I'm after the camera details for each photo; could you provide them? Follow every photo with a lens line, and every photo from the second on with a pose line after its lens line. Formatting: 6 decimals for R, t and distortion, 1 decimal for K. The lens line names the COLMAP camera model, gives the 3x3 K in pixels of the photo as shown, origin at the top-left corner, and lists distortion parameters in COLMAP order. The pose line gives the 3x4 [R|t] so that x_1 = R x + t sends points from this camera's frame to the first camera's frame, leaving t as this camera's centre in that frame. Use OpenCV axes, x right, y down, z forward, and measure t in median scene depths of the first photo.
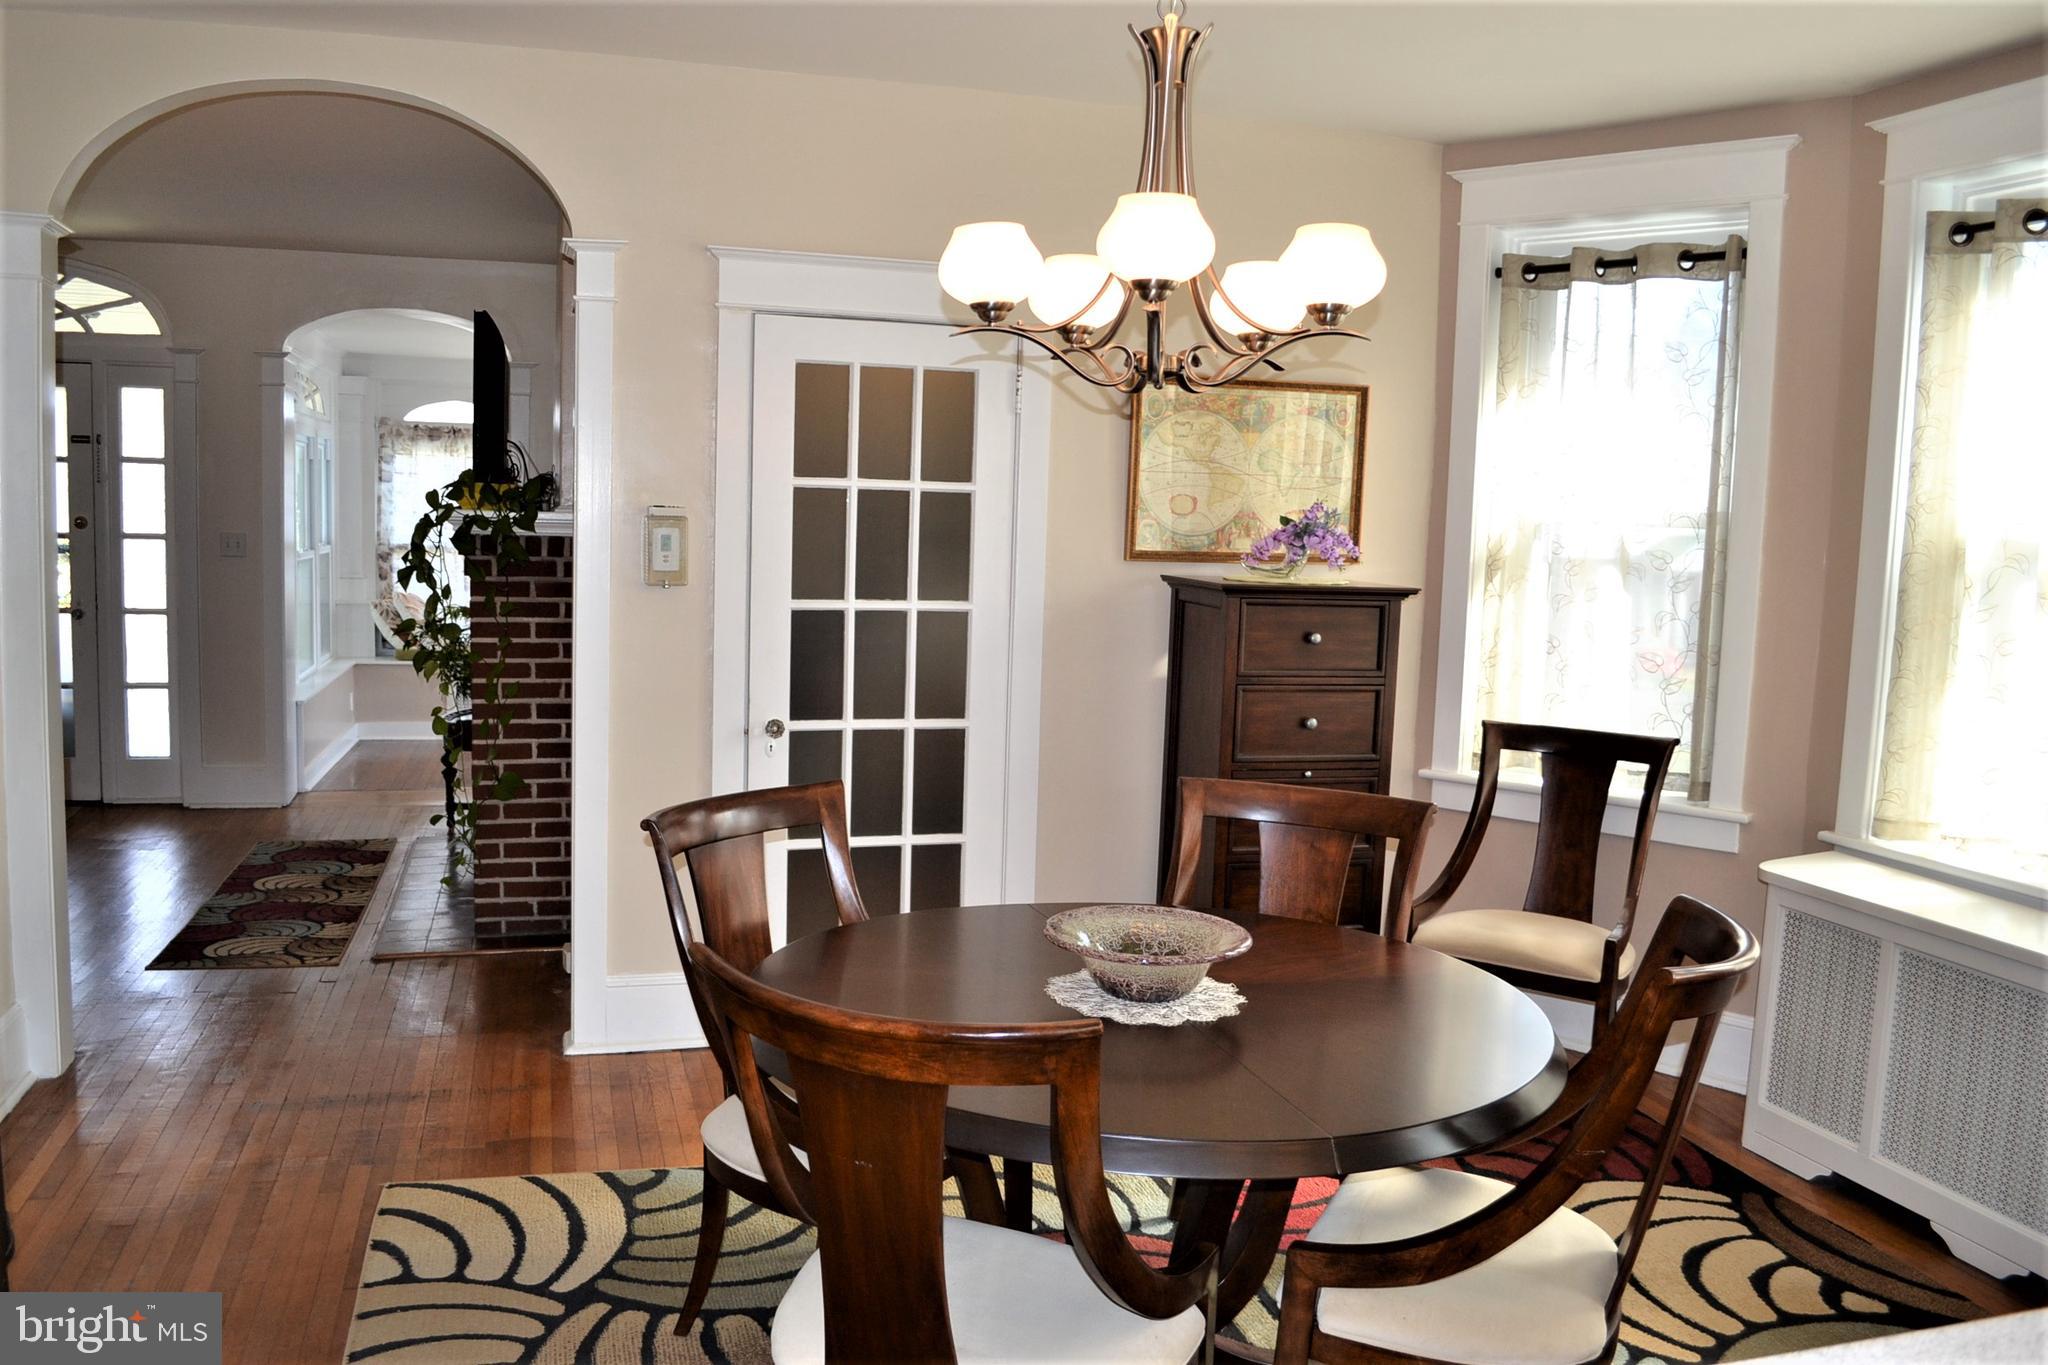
lens RADIAL K [[1637.9, 0, 1015.2], [0, 1637.9, 696.5], [0, 0, 1]] dist [-0.074243, -0.008259]
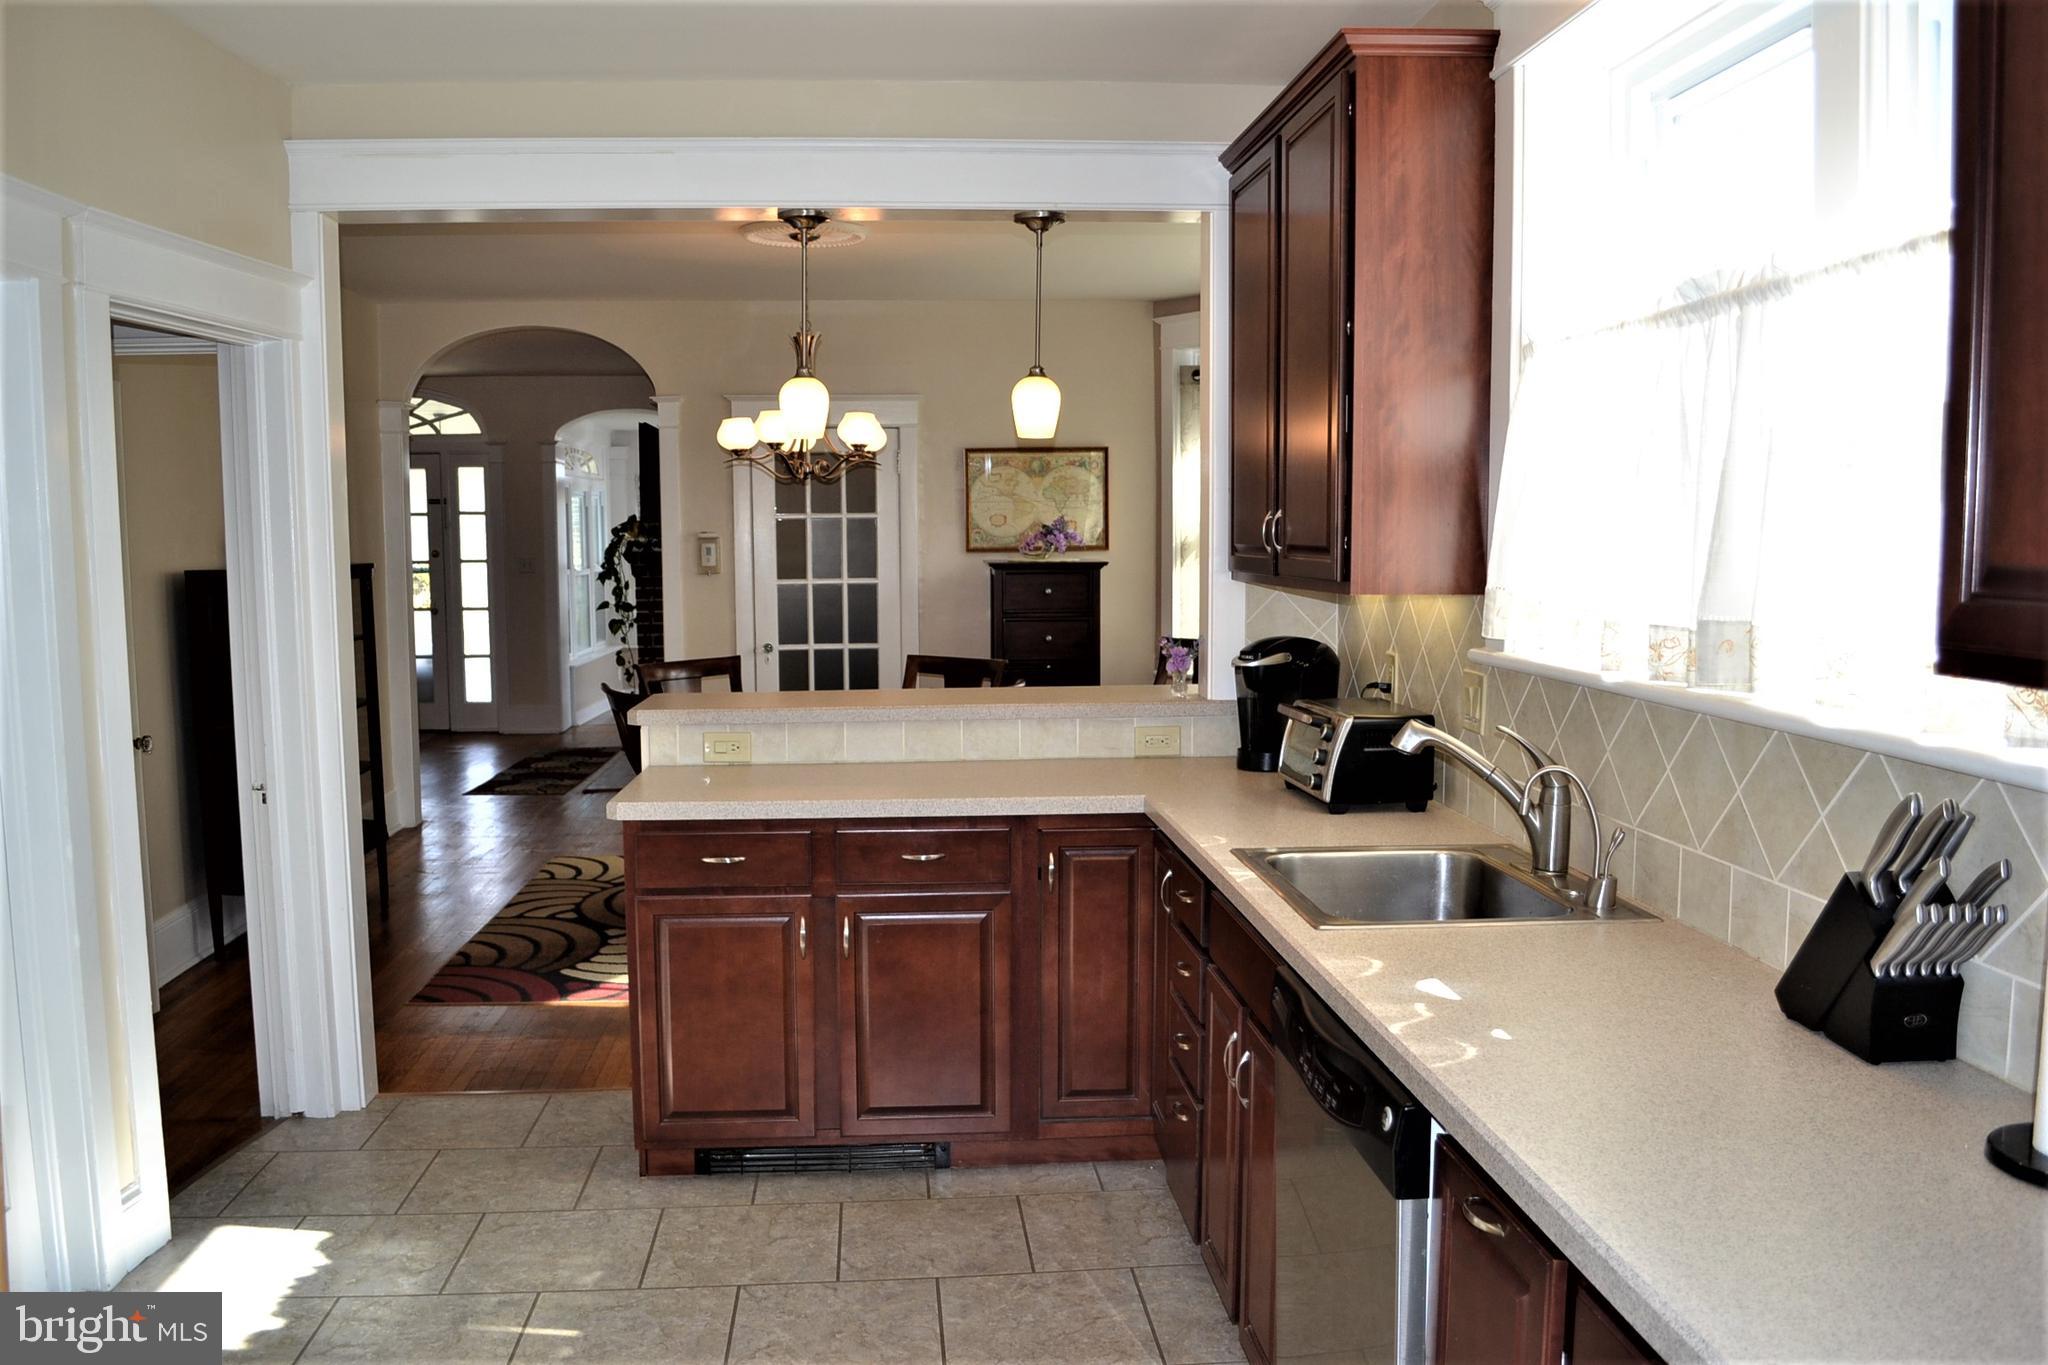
lens RADIAL K [[1637.9, 0, 1015.2], [0, 1637.9, 696.5], [0, 0, 1]] dist [-0.074243, -0.008259]
pose [[0.979201, -0.016550, -0.202218, 0.303492], [0.014647, 0.999833, -0.010906, 0.059287], [0.202365, 0.007717, 0.979280, -0.464284]]
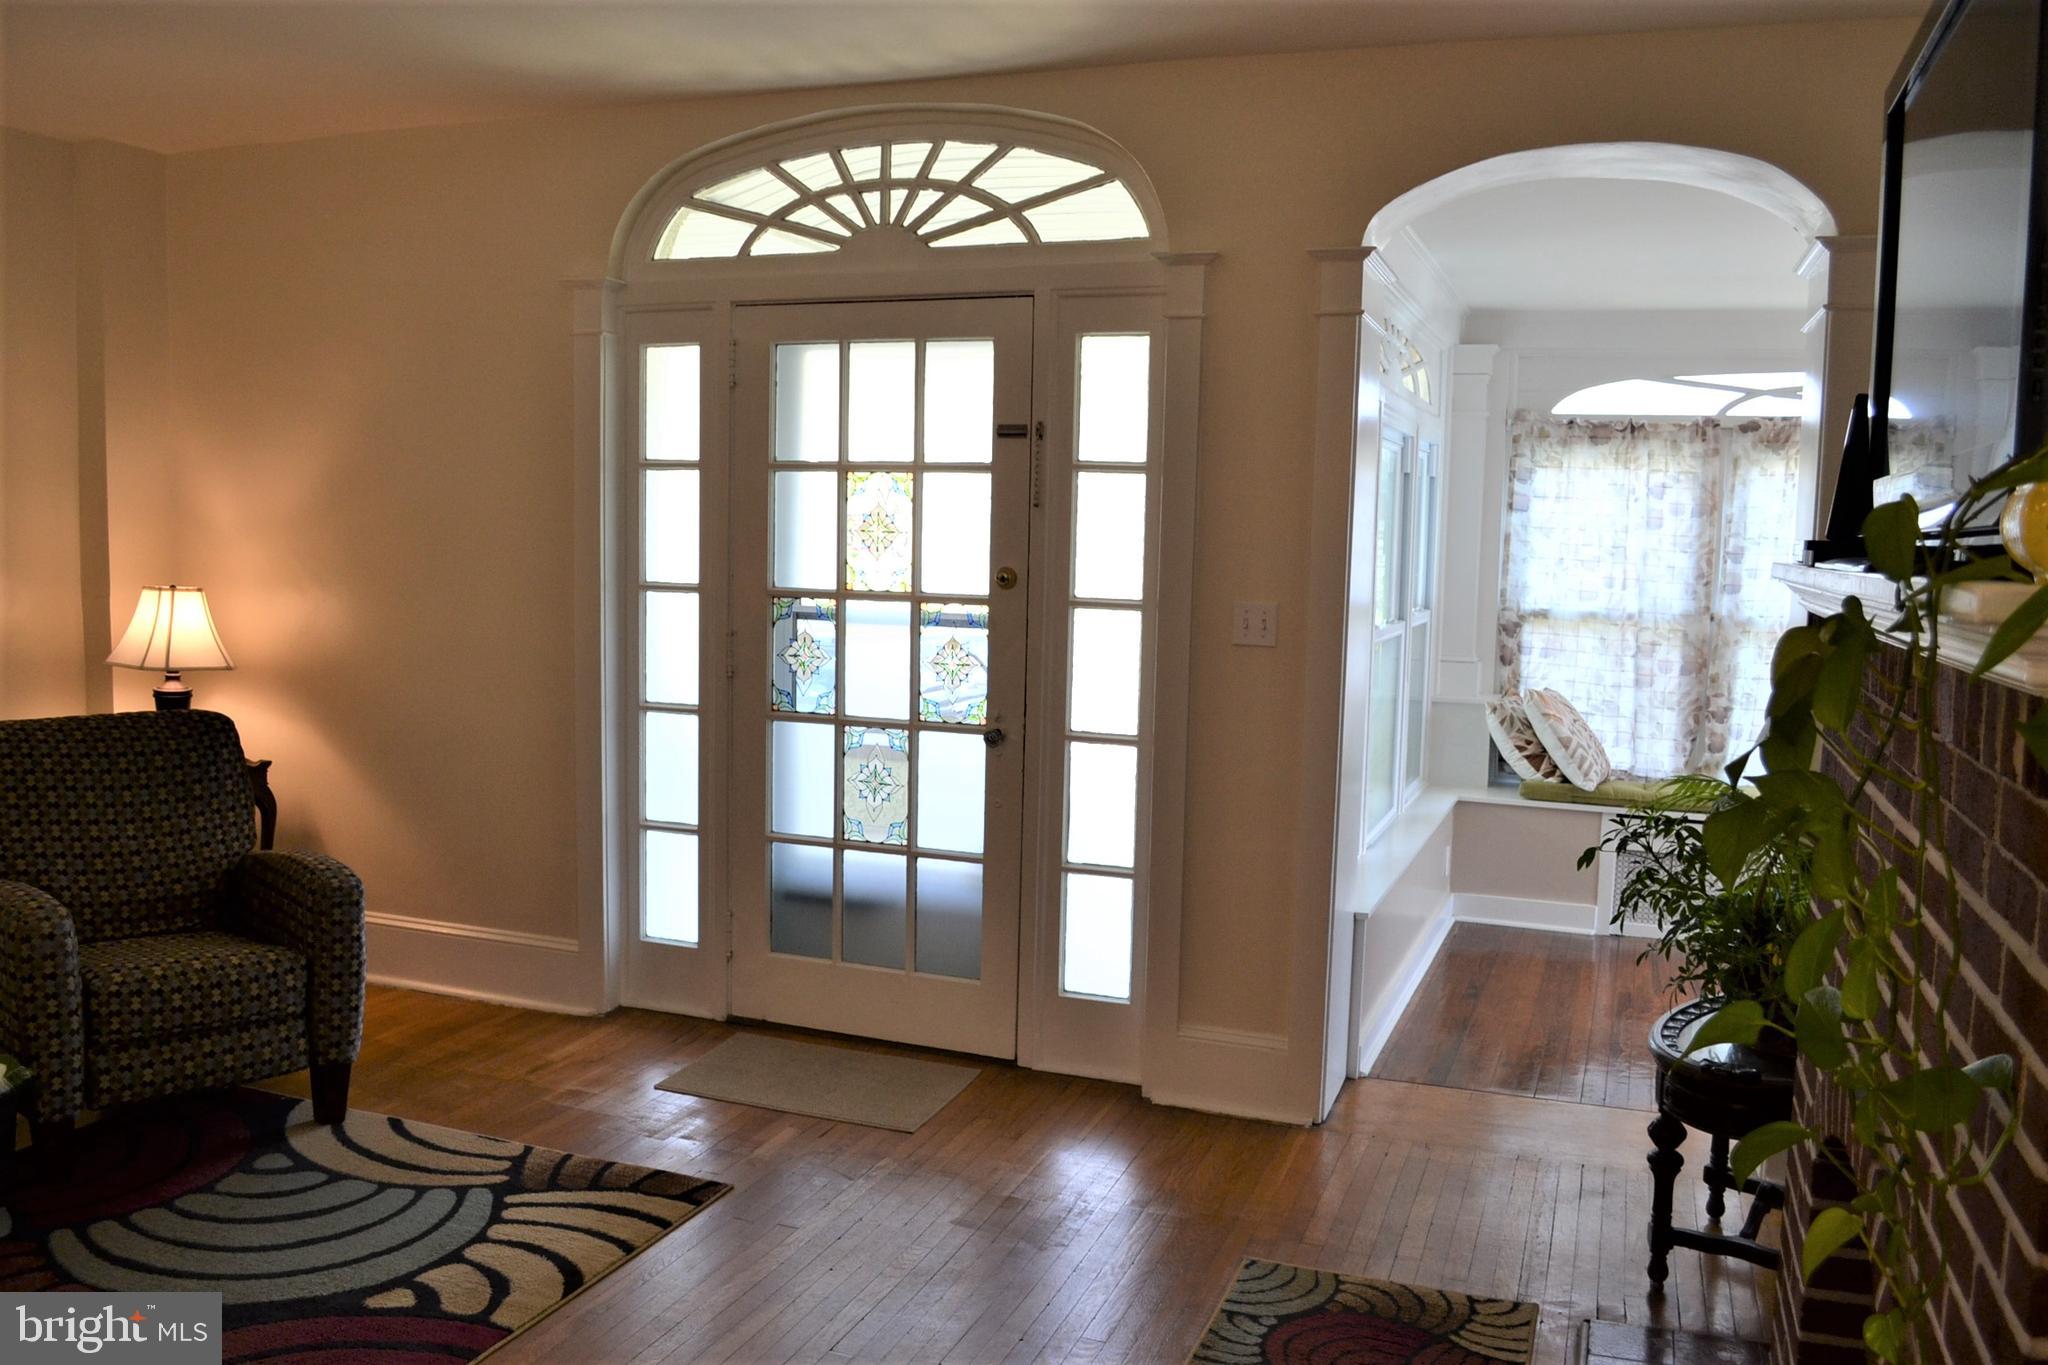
lens RADIAL K [[1637.9, 0, 1015.2], [0, 1637.9, 696.5], [0, 0, 1]] dist [-0.074243, -0.008259]
pose [[0.800401, 0.048782, -0.597477, -0.232728], [-0.063167, 0.997998, -0.003138, -0.065260], [0.596128, 0.040253, 0.801880, 0.534351]]
